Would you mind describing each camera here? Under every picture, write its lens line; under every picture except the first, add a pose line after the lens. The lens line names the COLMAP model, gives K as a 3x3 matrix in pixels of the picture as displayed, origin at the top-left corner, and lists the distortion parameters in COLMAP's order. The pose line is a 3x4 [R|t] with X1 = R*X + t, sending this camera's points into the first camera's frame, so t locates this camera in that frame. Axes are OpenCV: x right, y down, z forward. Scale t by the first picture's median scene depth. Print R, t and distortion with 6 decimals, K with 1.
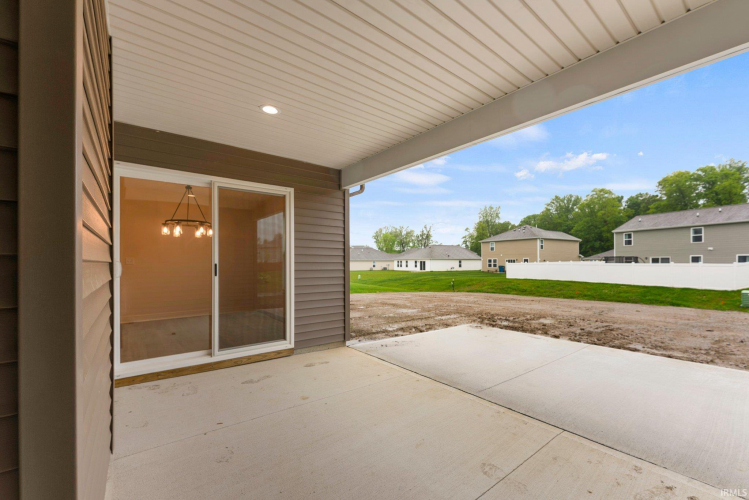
lens RADIAL K [[308.3, 0, 373.6], [0, 308.3, 261.2], [0, 0, 1]] dist [-0.001002, -0.000024]
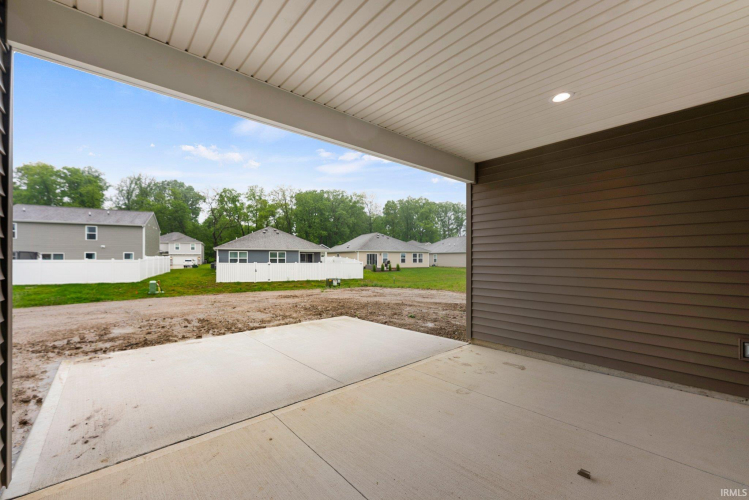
lens RADIAL K [[308.3, 0, 373.6], [0, 308.3, 261.2], [0, 0, 1]] dist [-0.001002, -0.000024]
pose [[-0.055929, -0.008504, 0.998399, -0.066394], [-0.003113, 0.999960, 0.008343, 0.000301], [-0.998430, -0.002641, -0.055954, 0.089036]]
